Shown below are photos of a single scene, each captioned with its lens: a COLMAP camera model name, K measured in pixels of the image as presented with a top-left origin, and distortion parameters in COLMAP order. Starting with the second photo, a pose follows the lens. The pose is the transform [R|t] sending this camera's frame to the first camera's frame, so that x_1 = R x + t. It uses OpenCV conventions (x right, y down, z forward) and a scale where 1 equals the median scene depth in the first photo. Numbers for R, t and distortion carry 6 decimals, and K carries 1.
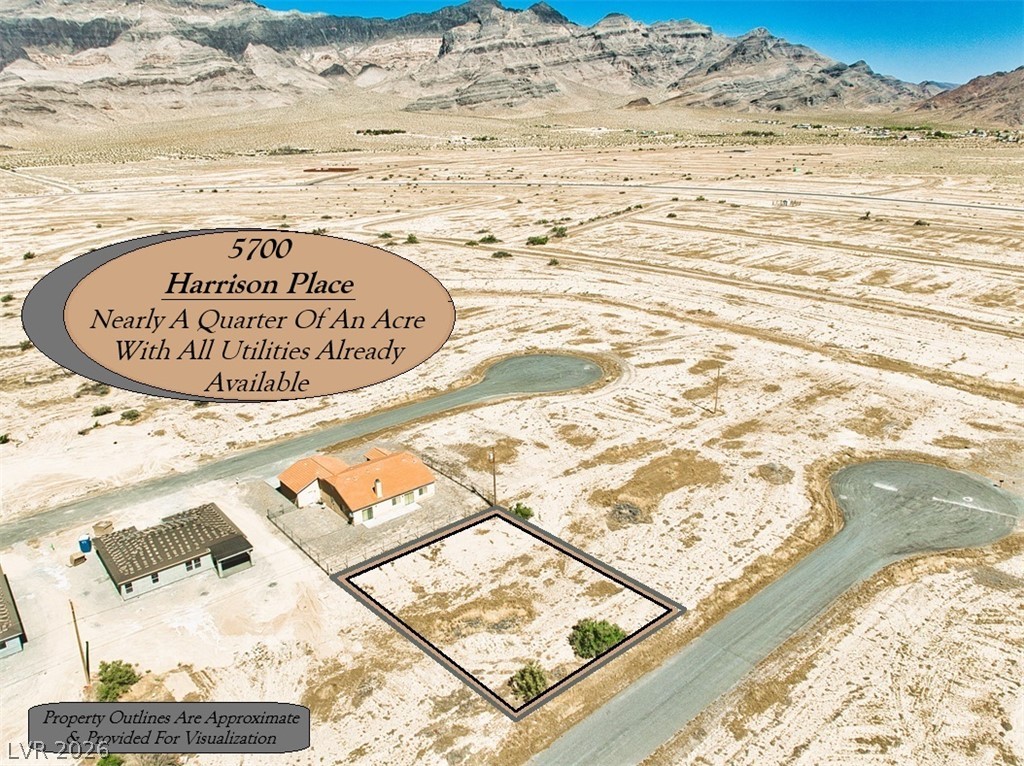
lens RADIAL K [[726.1, 0, 513.5], [0, 726.1, 427.5], [0, 0, 1]] dist [-0.038841, -0.001863]
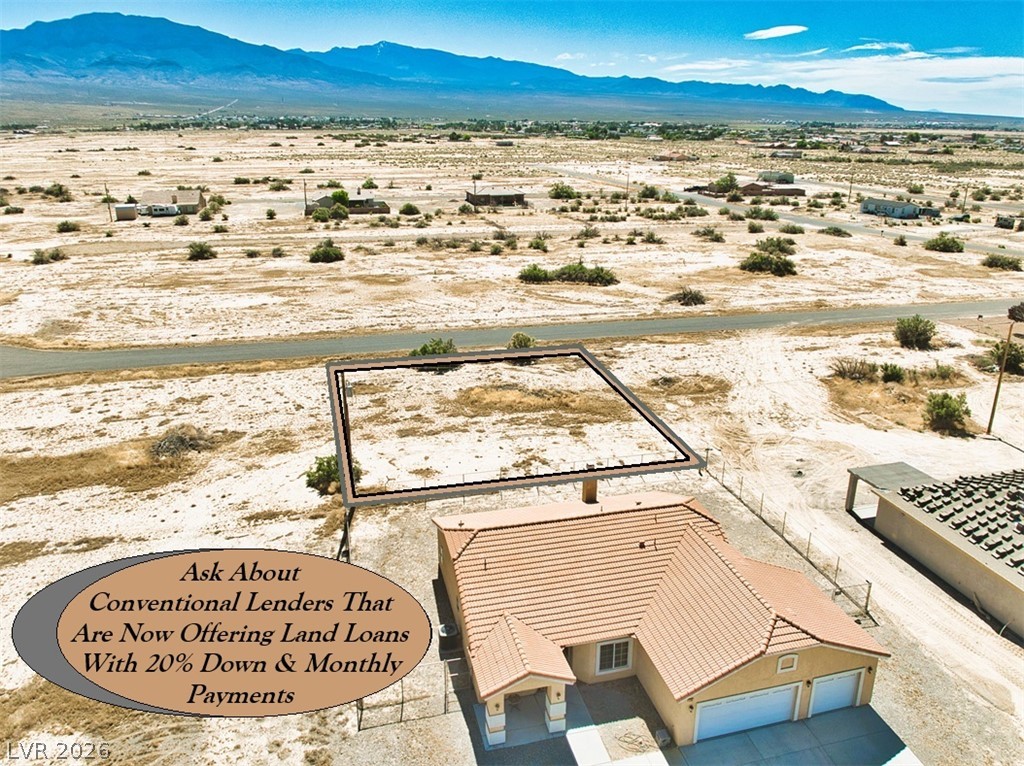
lens RADIAL K [[742.5, 0, 513.5], [0, 742.5, 403.8], [0, 0, 1]] dist [-0.039506, -0.008599]
pose [[-0.896045, -0.149732, 0.417953, -0.214092], [0.179854, 0.738278, 0.650075, -0.159438], [-0.405902, 0.657667, -0.634600, 0.840983]]
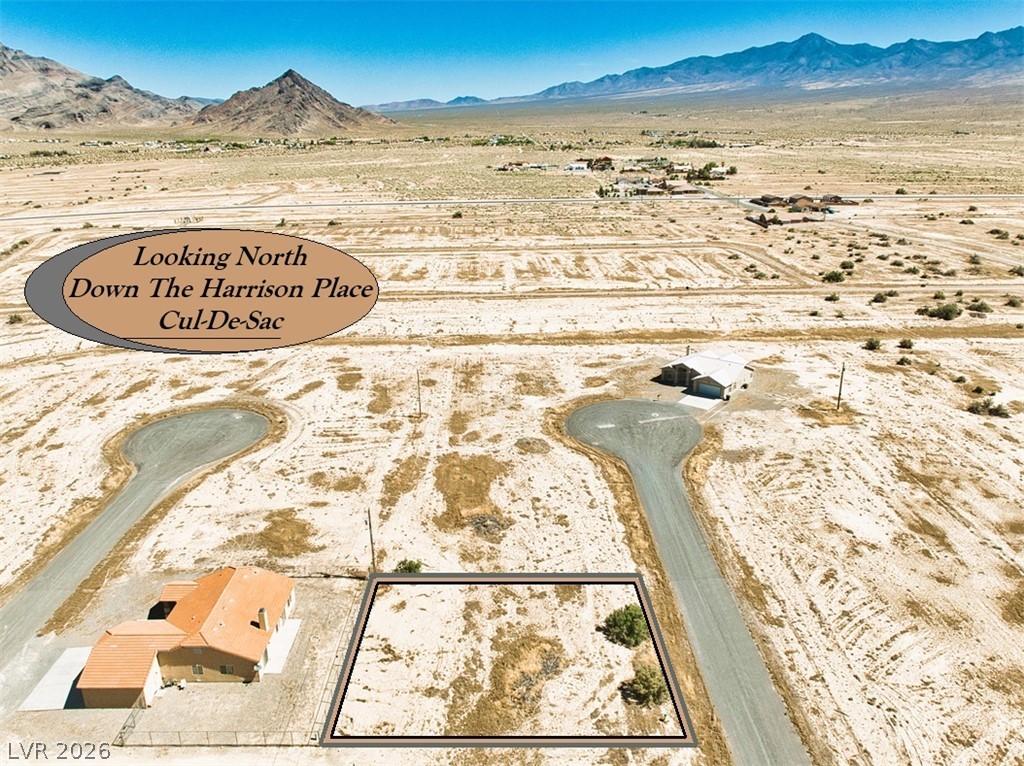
lens RADIAL K [[726.1, 0, 513.5], [0, 726.1, 427.5], [0, 0, 1]] dist [-0.038841, -0.001863]
pose [[0.643013, -0.290953, 0.708435, -0.326996], [0.303441, 0.946109, 0.113147, -0.073126], [-0.703177, 0.142213, 0.696647, 0.180431]]
